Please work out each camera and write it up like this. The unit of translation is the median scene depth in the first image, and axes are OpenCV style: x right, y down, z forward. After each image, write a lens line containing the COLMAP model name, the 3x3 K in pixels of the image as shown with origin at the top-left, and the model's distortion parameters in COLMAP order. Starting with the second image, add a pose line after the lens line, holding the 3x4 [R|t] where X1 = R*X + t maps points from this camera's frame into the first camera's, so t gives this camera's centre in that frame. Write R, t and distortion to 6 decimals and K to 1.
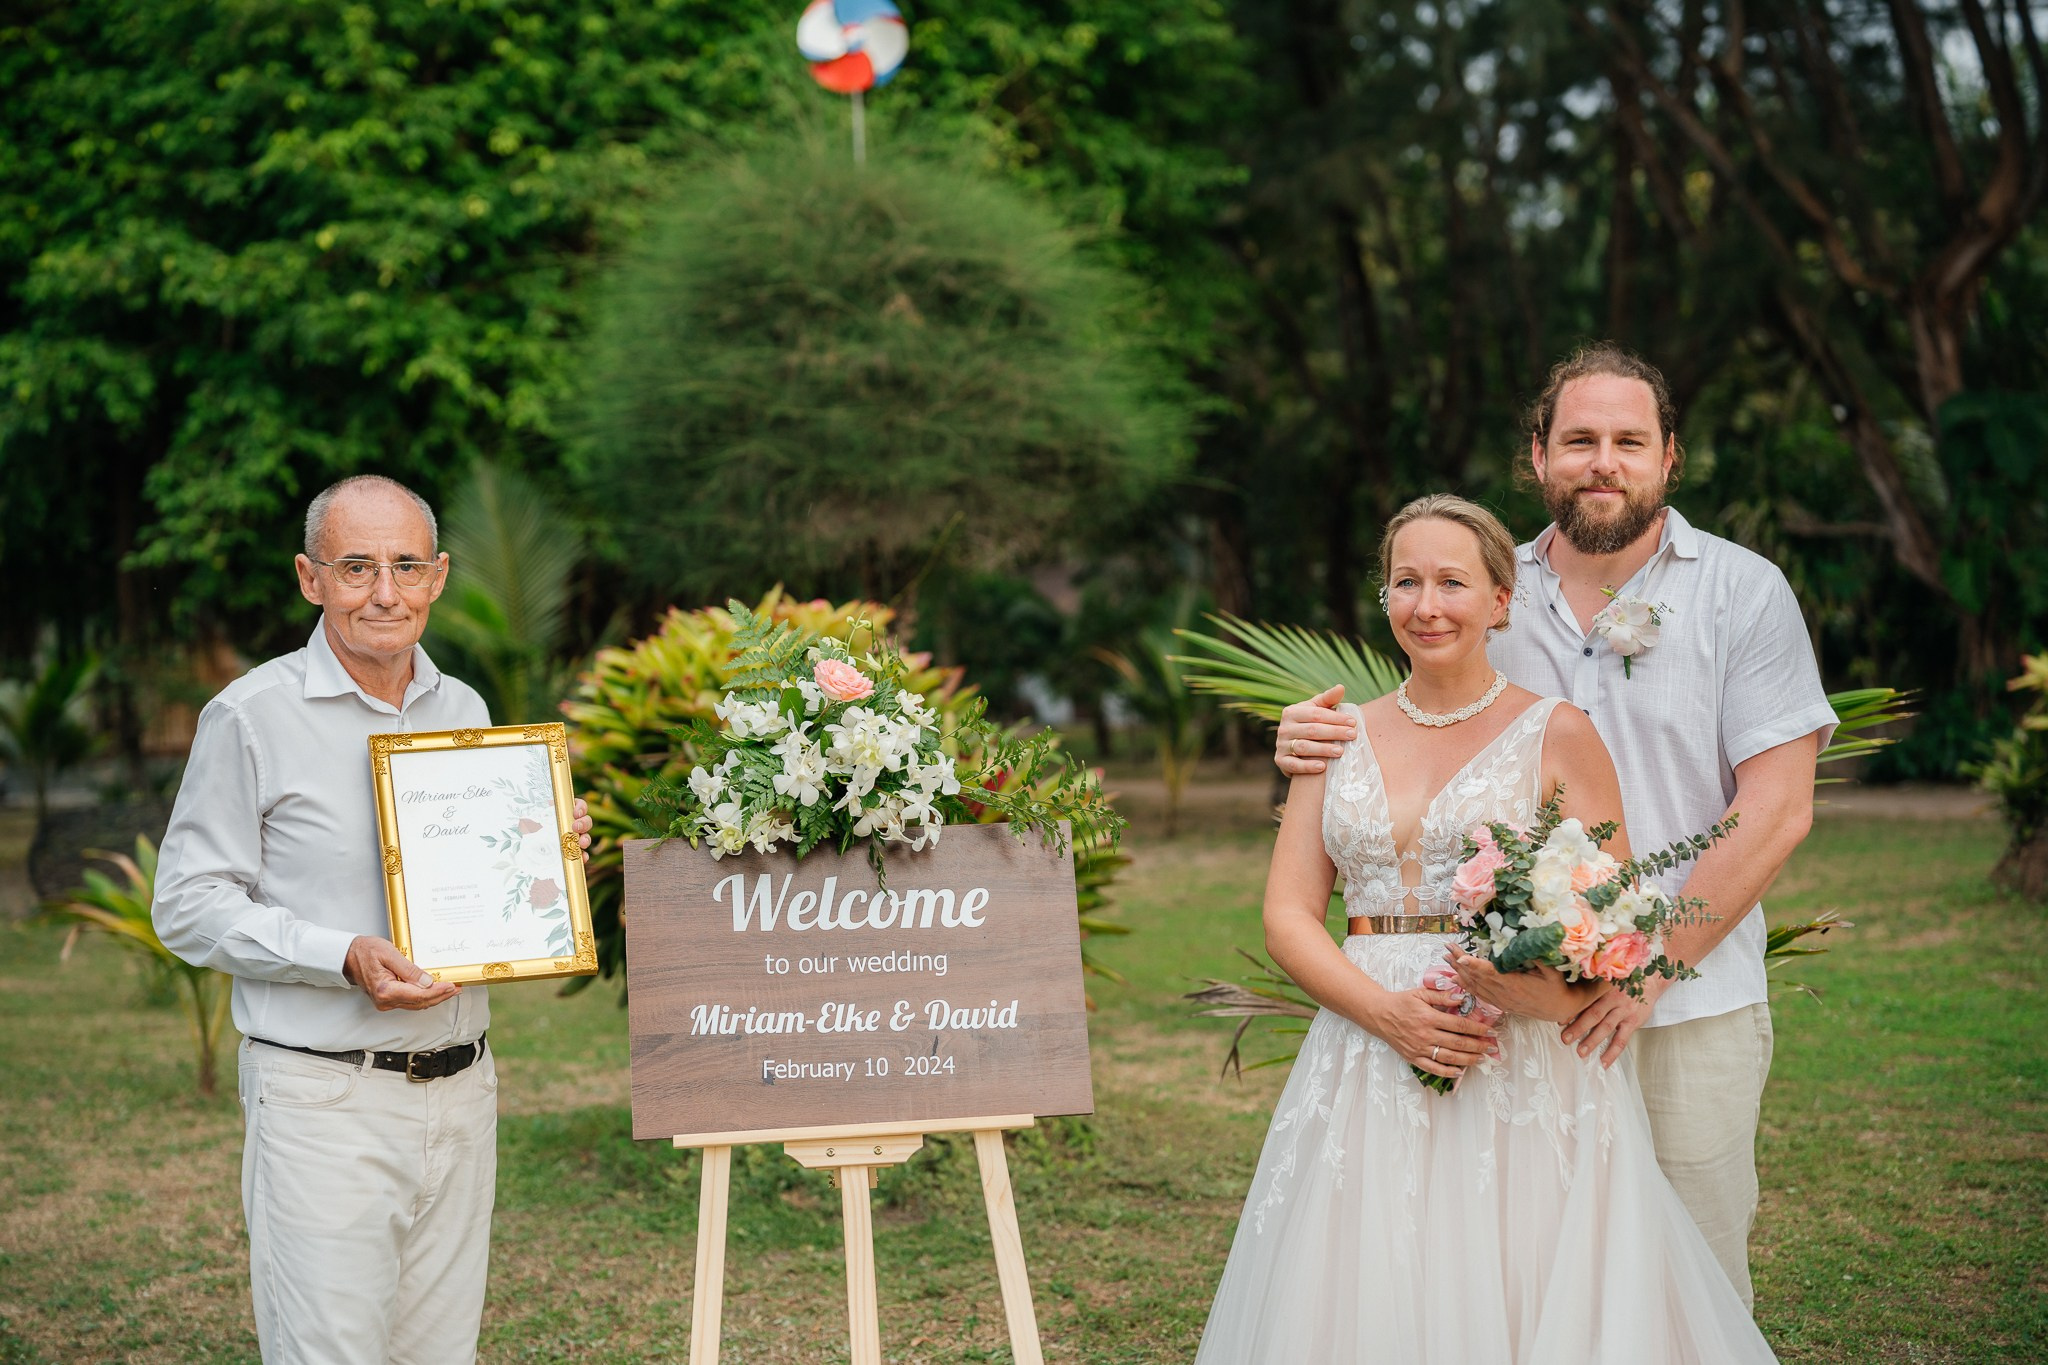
lens RADIAL K [[2829.3, 0, 1025.2], [0, 2829.3, 728.0], [0, 0, 1]] dist [0.014841, 0.089797]
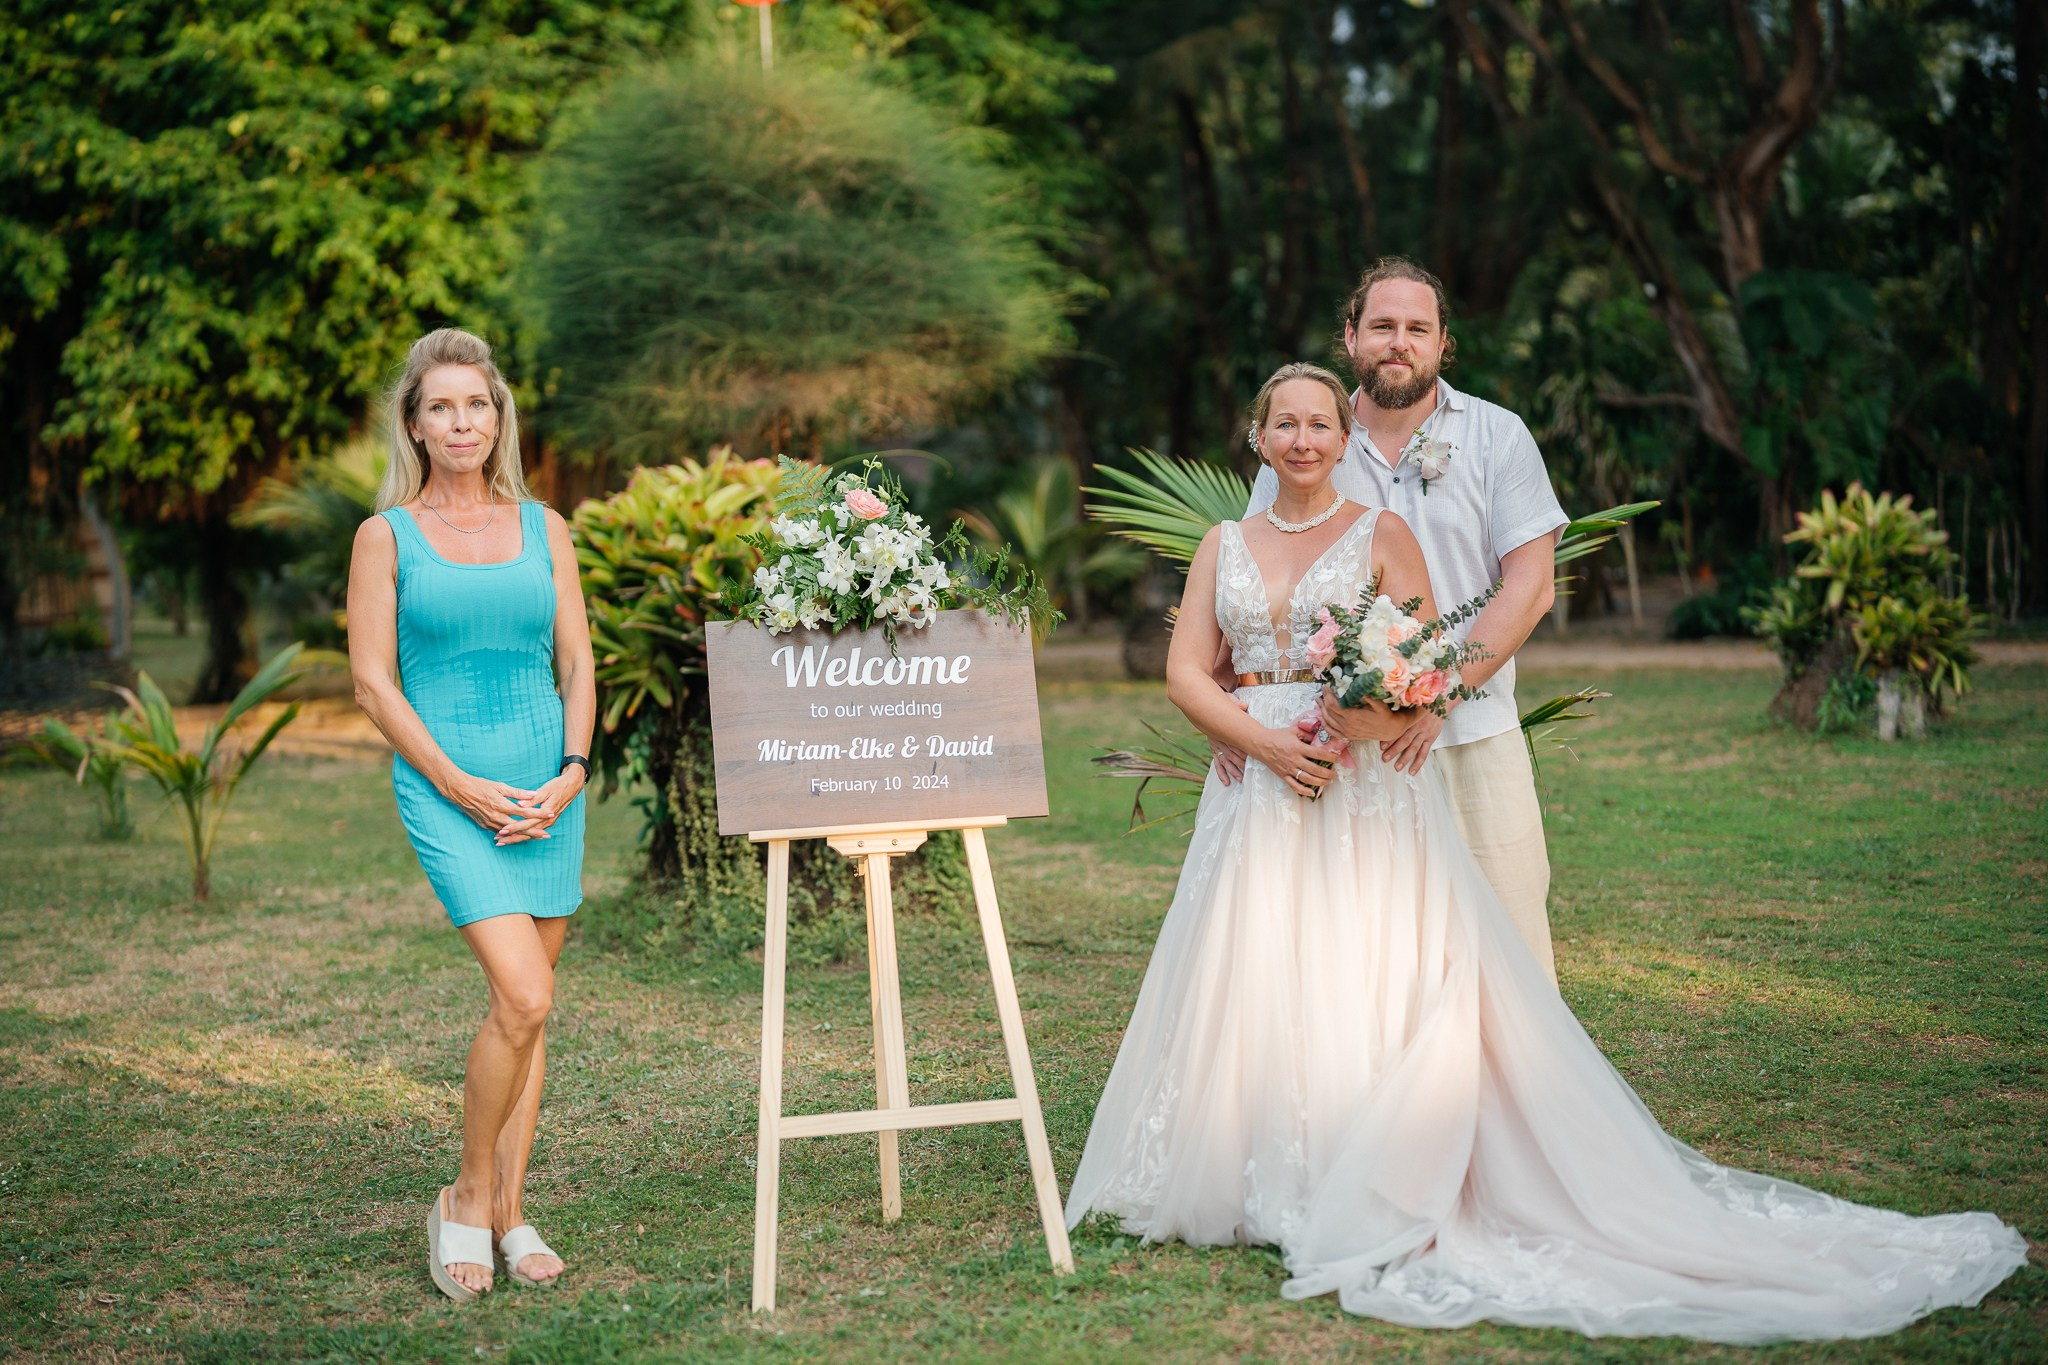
lens RADIAL K [[2894.3, 0, 1017.4], [0, 2894.3, 737.2], [0, 0, 1]] dist [0.002945, 0.072565]
pose [[0.998340, -0.007906, 0.057055, -0.029263], [0.005338, 0.998972, 0.045019, 0.013630], [-0.057353, -0.044640, 0.997355, -0.168854]]
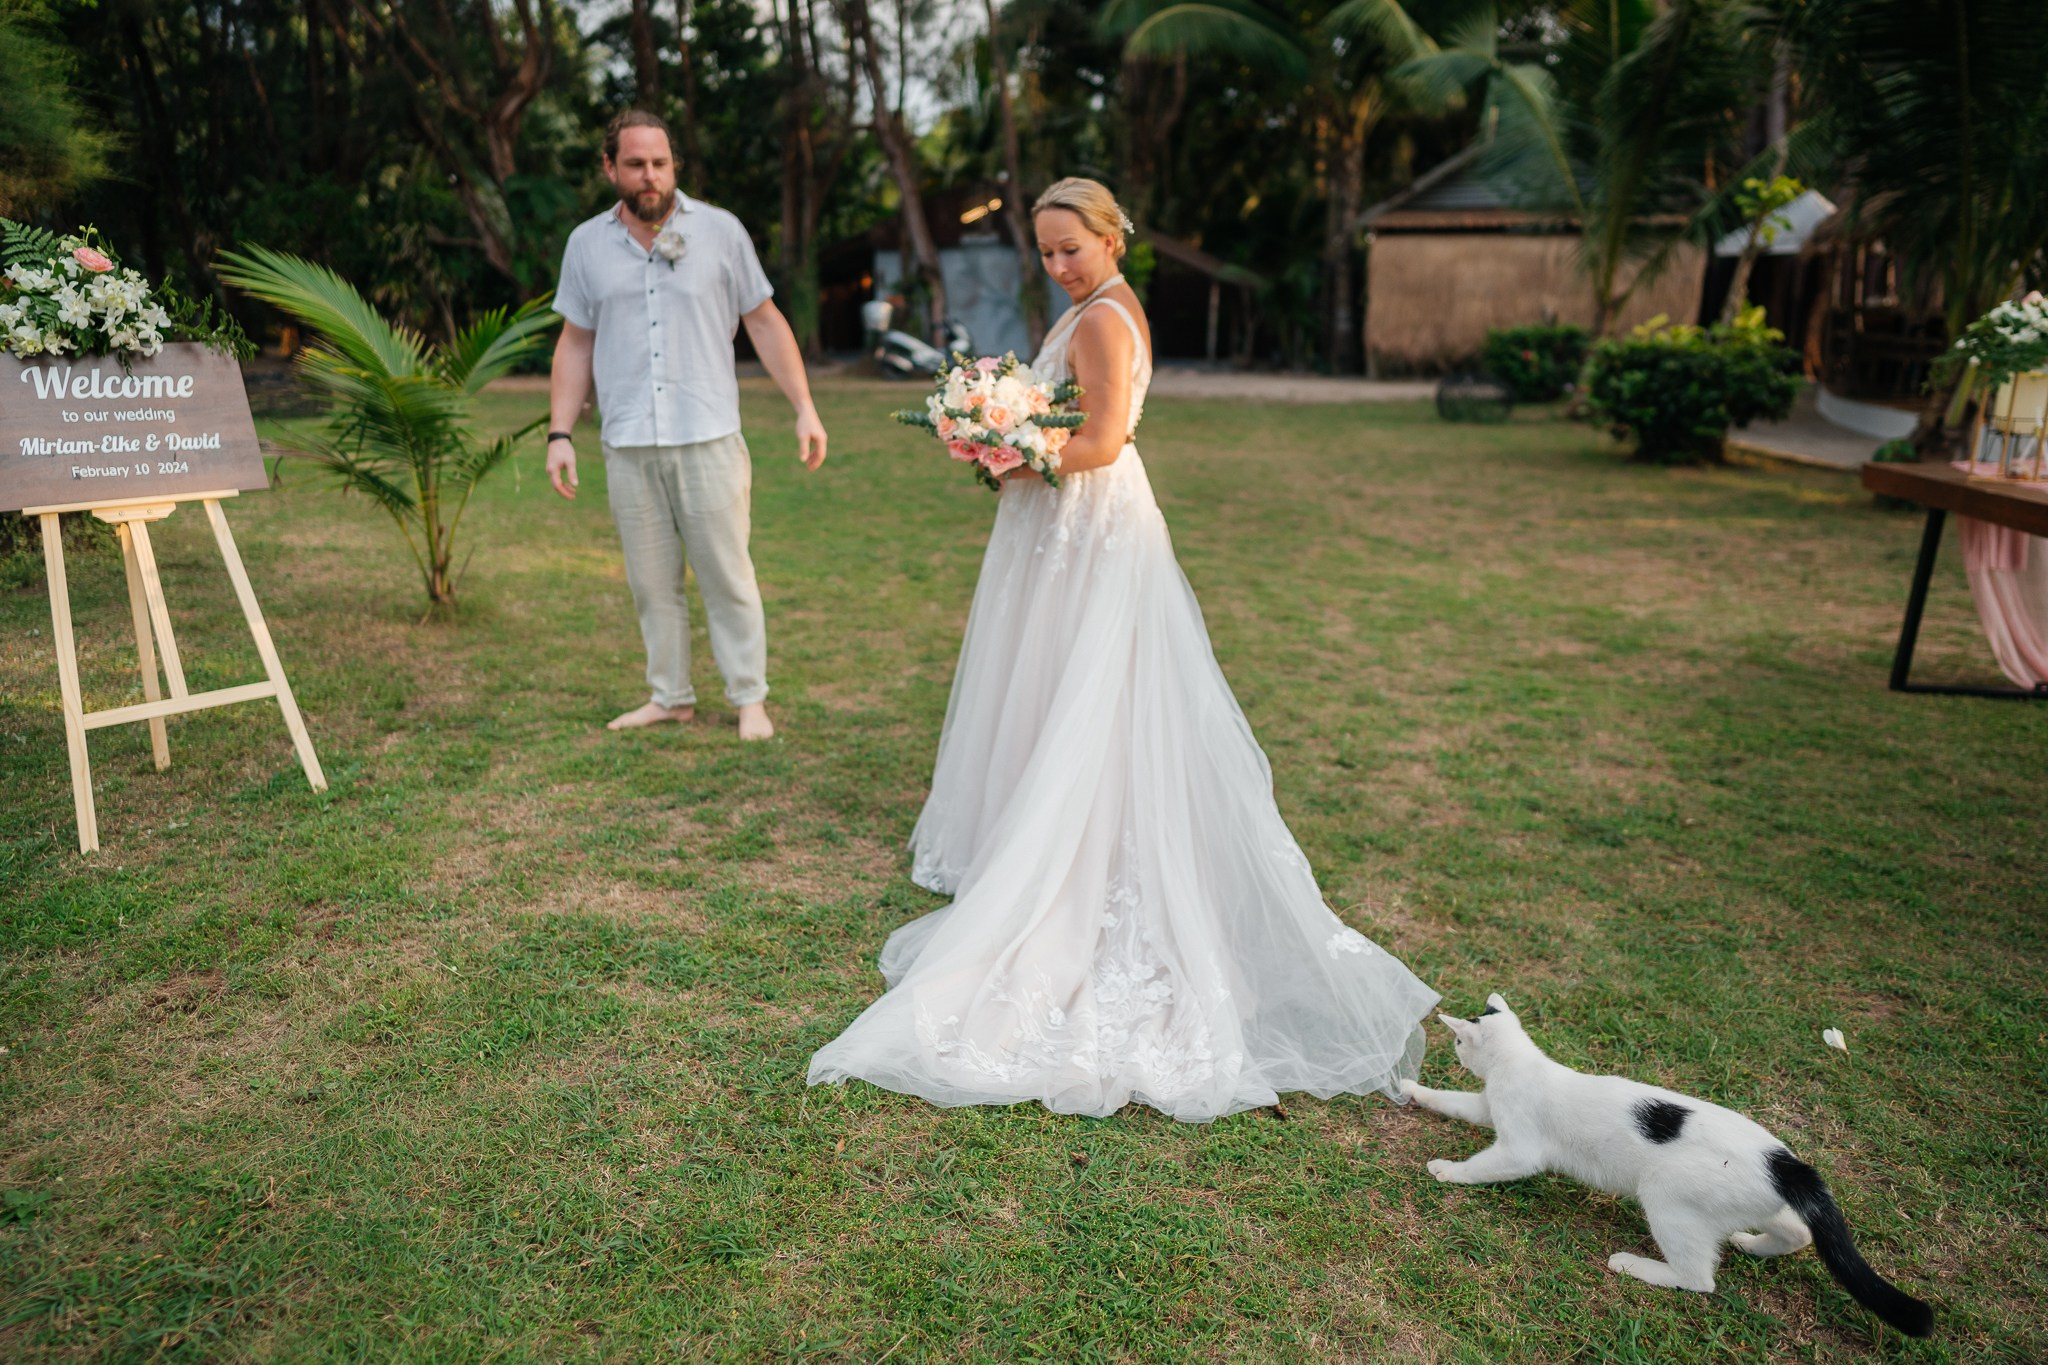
lens RADIAL K [[1368.4, 0, 1024.0], [0, 1368.4, 682.5], [0, 0, 1]] dist [0.001518, 0.004629]
pose [[0.775813, -0.129342, 0.617564, -0.073894], [-0.016810, 0.974180, 0.225148, 0.016417], [-0.630739, -0.185054, 0.753606, -0.047106]]
